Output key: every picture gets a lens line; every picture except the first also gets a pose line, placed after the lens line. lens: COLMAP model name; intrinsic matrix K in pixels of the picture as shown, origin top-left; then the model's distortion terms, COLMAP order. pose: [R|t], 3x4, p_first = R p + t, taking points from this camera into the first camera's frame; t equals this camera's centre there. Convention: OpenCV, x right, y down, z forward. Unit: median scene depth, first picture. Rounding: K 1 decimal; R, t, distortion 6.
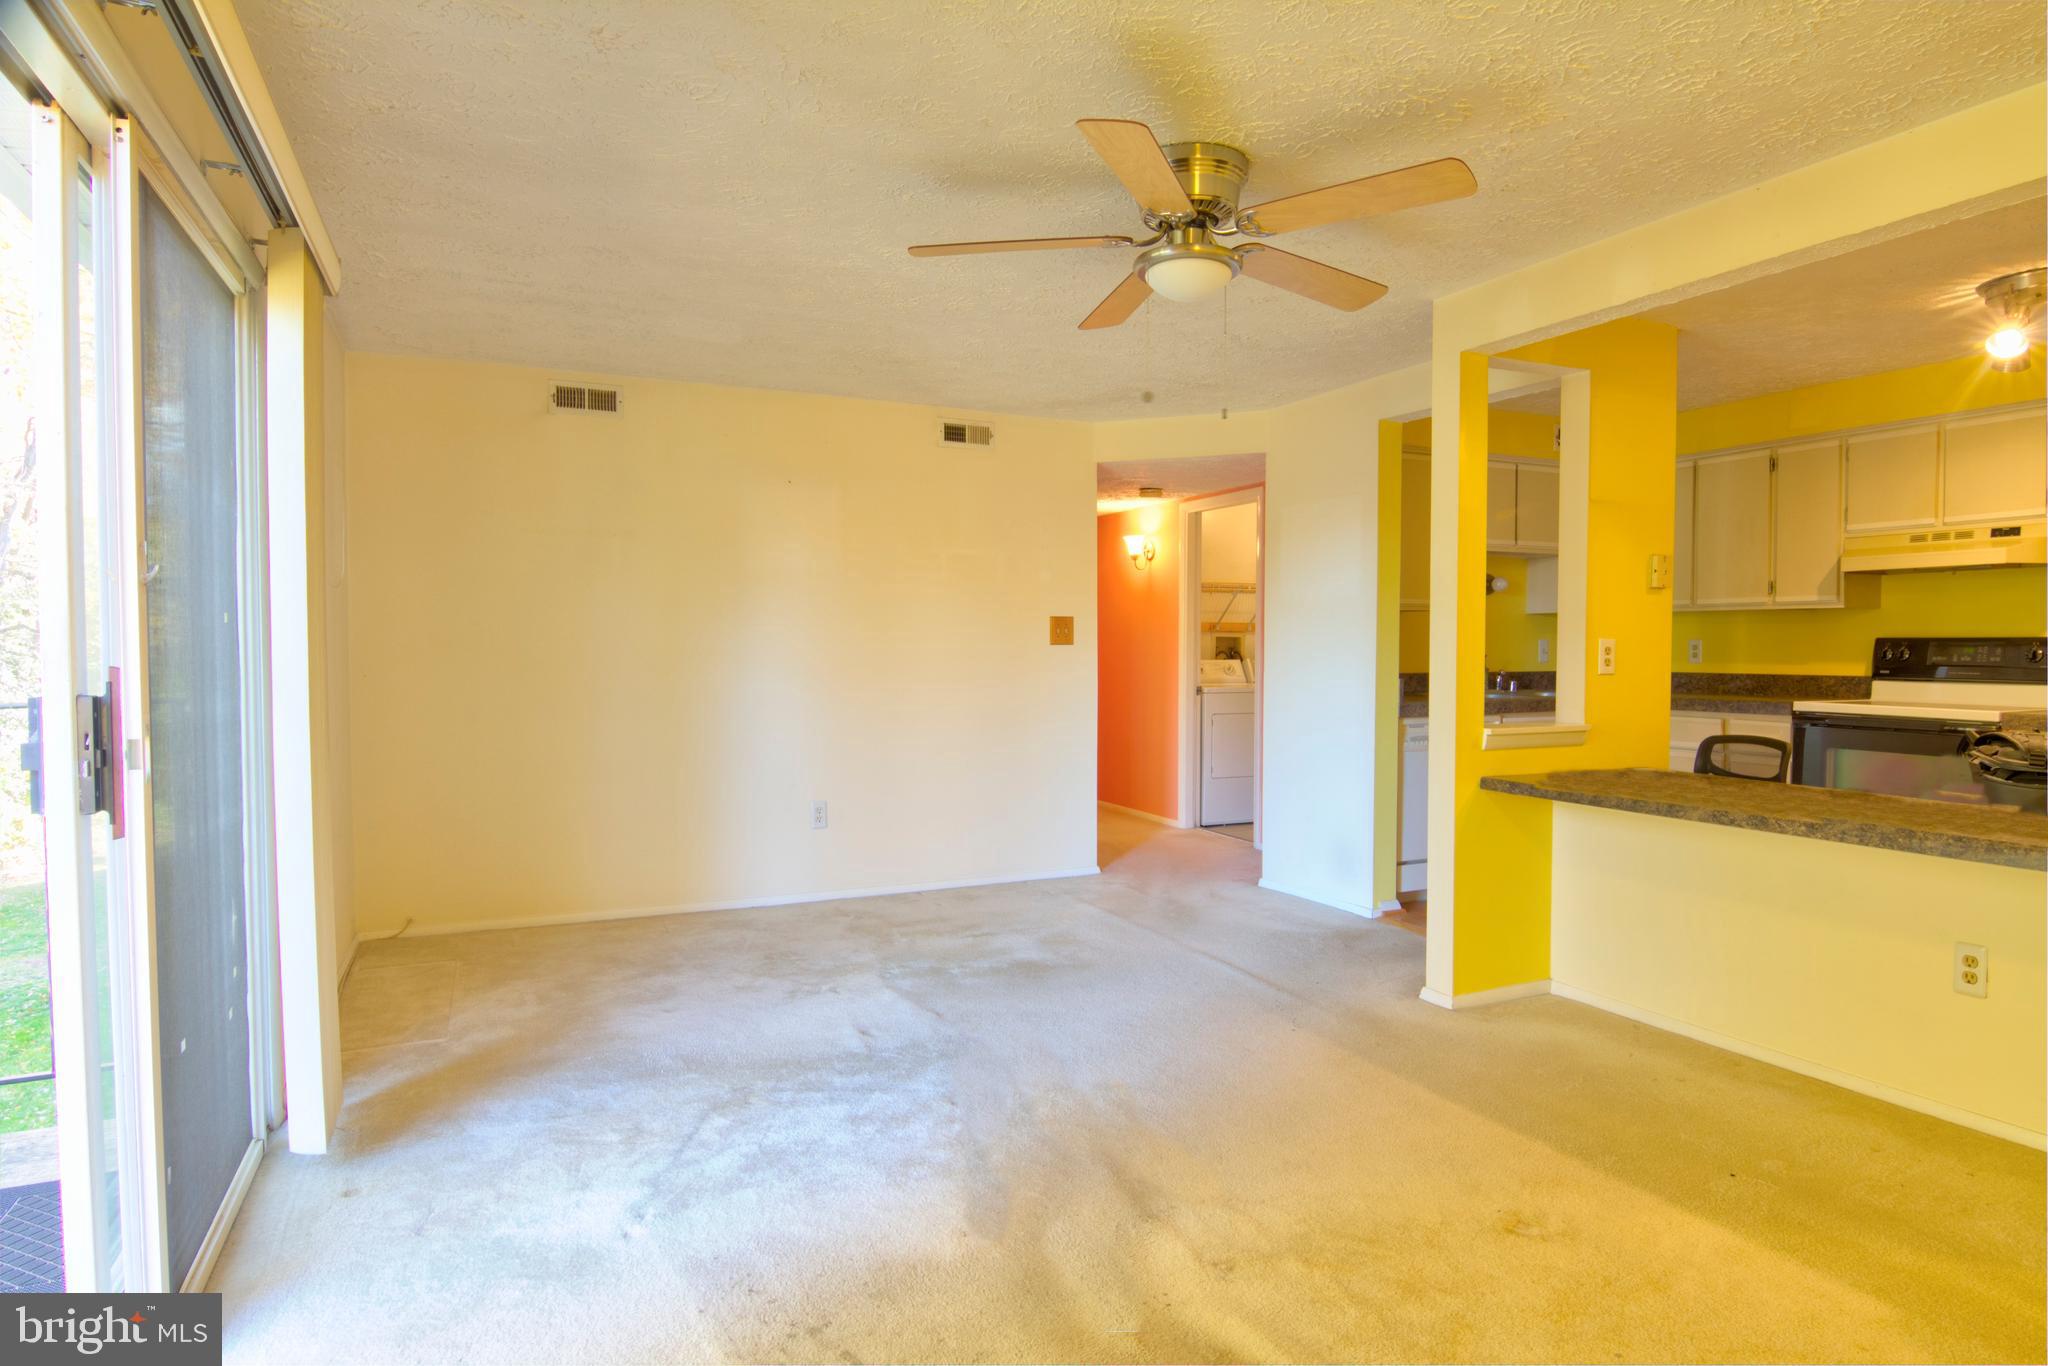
lens RADIAL K [[1159.0, 0, 1060.0], [0, 1159.0, 680.2], [0, 0, 1]] dist [-0.007368, -0.002969]
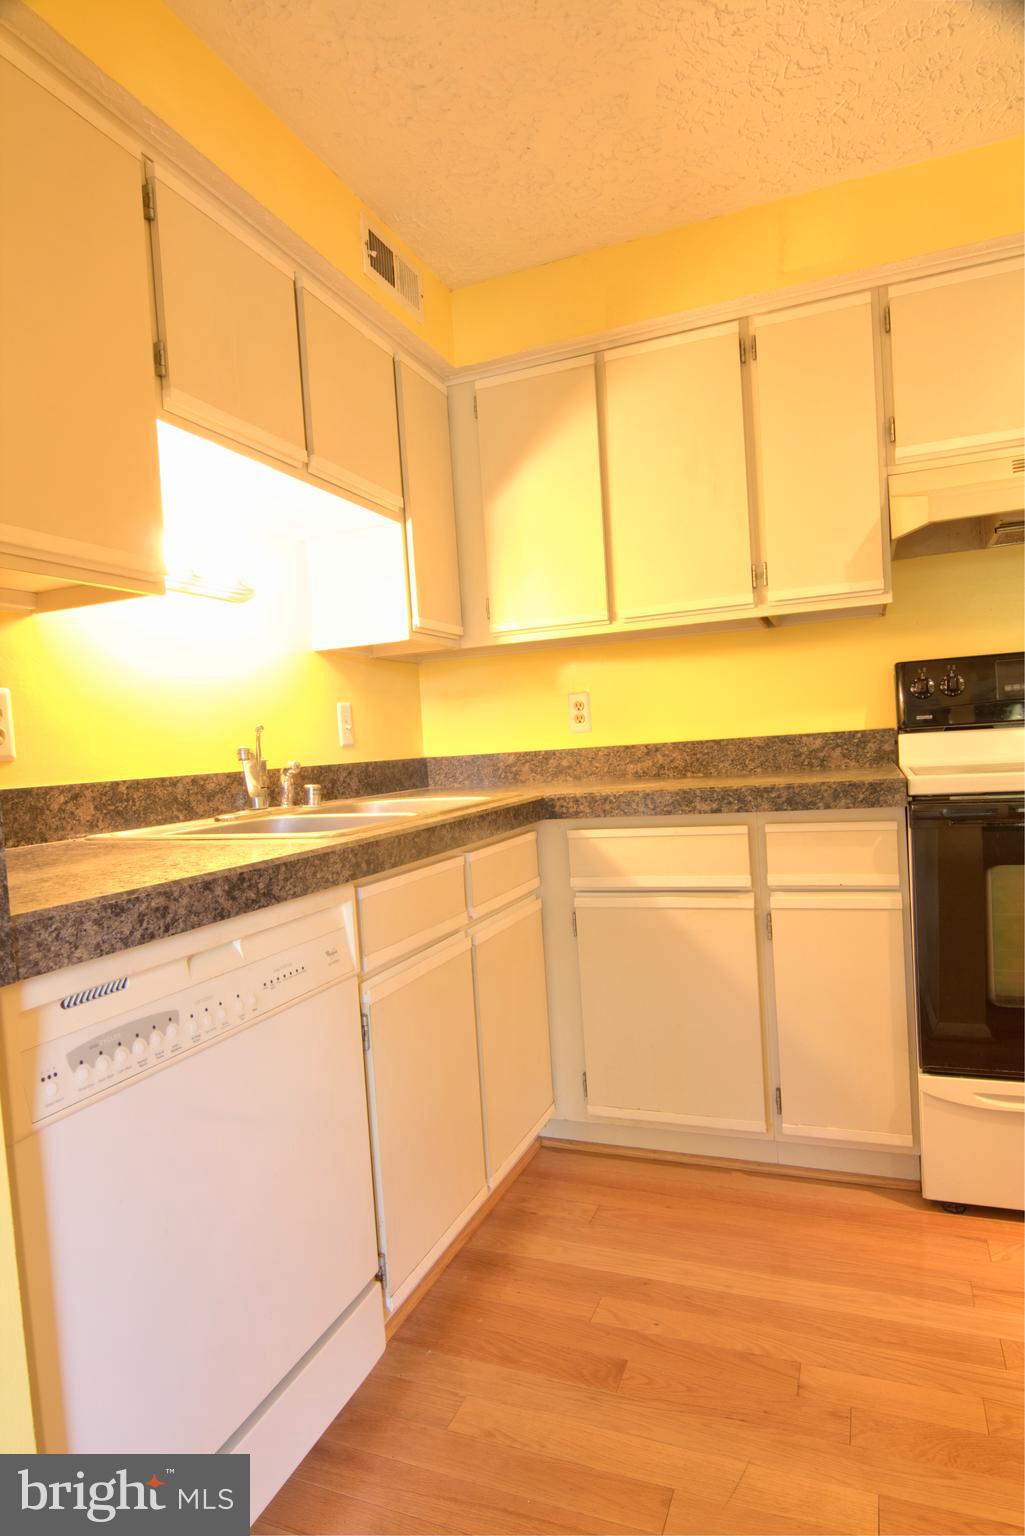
lens RADIAL K [[876.2, 0, 513.5], [0, 876.2, 792.0], [0, 0, 1]] dist [0.000721, -0.016418]
pose [[0.743056, -0.082255, 0.664155, 0.258464], [0.084022, 0.996031, 0.029354, -0.000107], [-0.663933, 0.033992, 0.747019, 0.813353]]
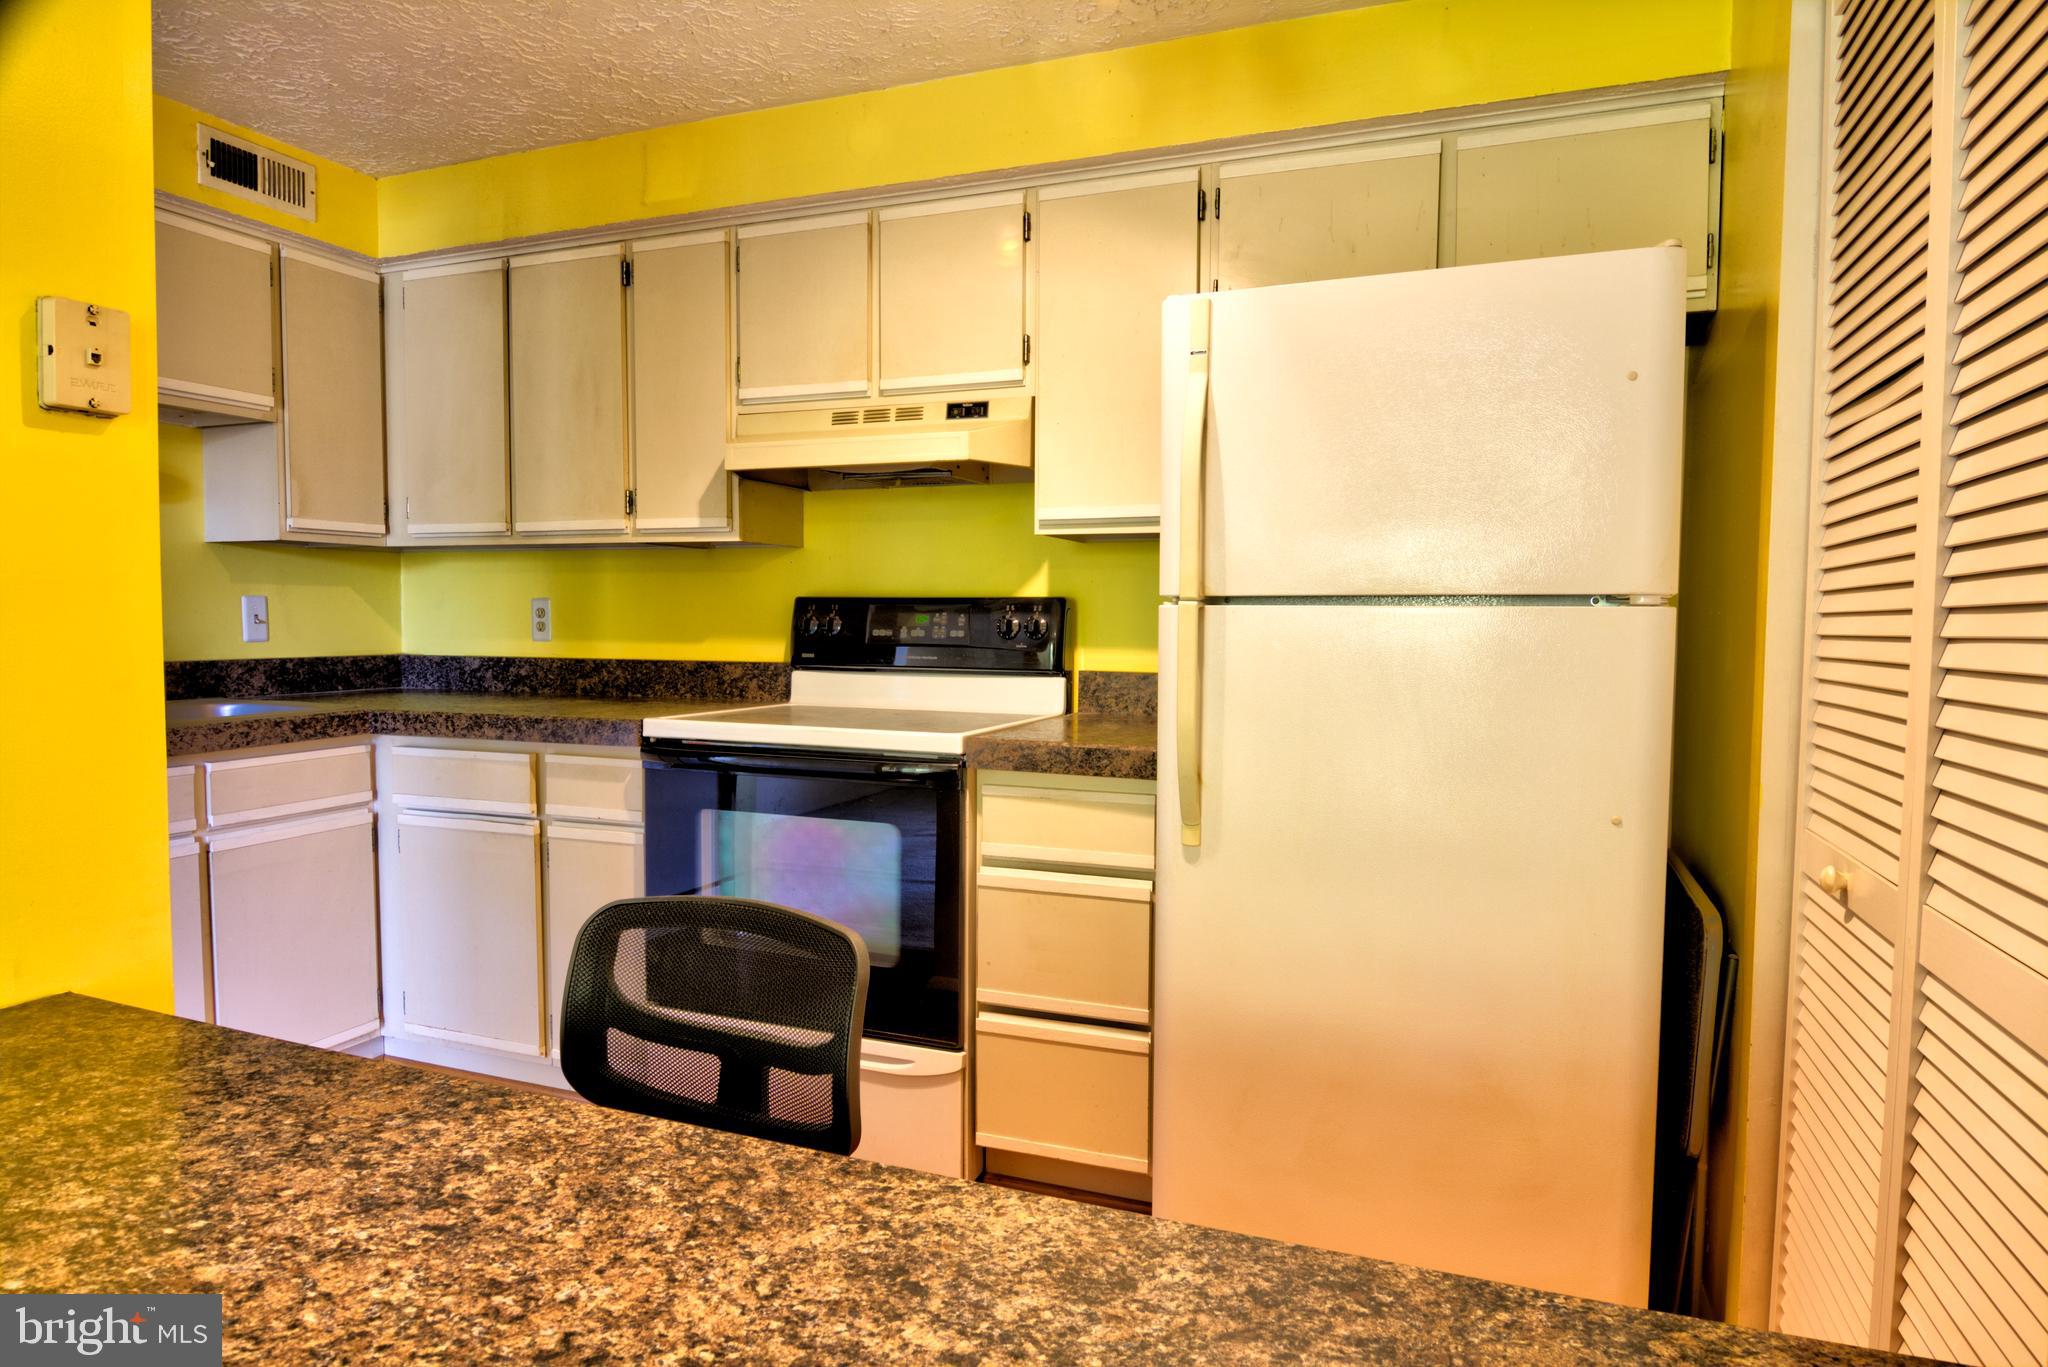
lens RADIAL K [[1168.3, 0, 1049.4], [0, 1168.3, 680.7], [0, 0, 1]] dist [0.000721, -0.016418]
pose [[0.729761, -0.032576, 0.682926, 0.404158], [0.014617, 0.999379, 0.032051, -0.011768], [-0.683547, -0.013407, 0.729784, 0.490574]]
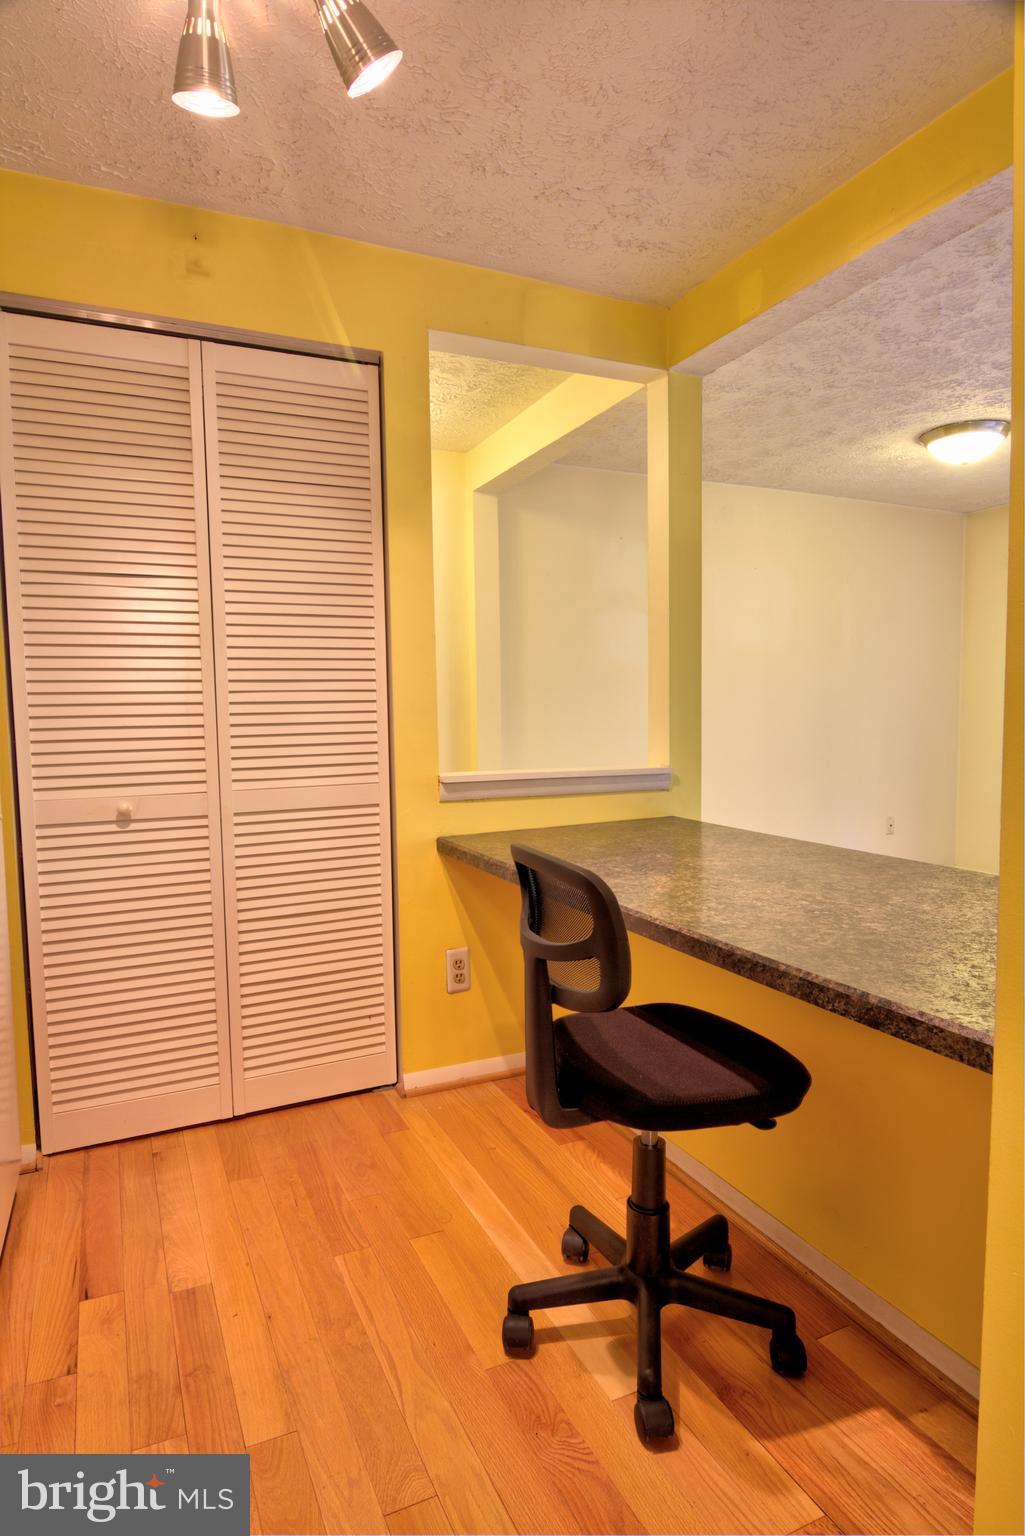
lens RADIAL K [[876.2, 0, 513.5], [0, 876.2, 792.0], [0, 0, 1]] dist [0.000721, -0.016418]
pose [[-0.999811, 0.008537, 0.017489, 0.524103], [0.010558, 0.992847, 0.118929, -0.011116], [-0.016349, 0.119091, -0.992749, 0.986920]]
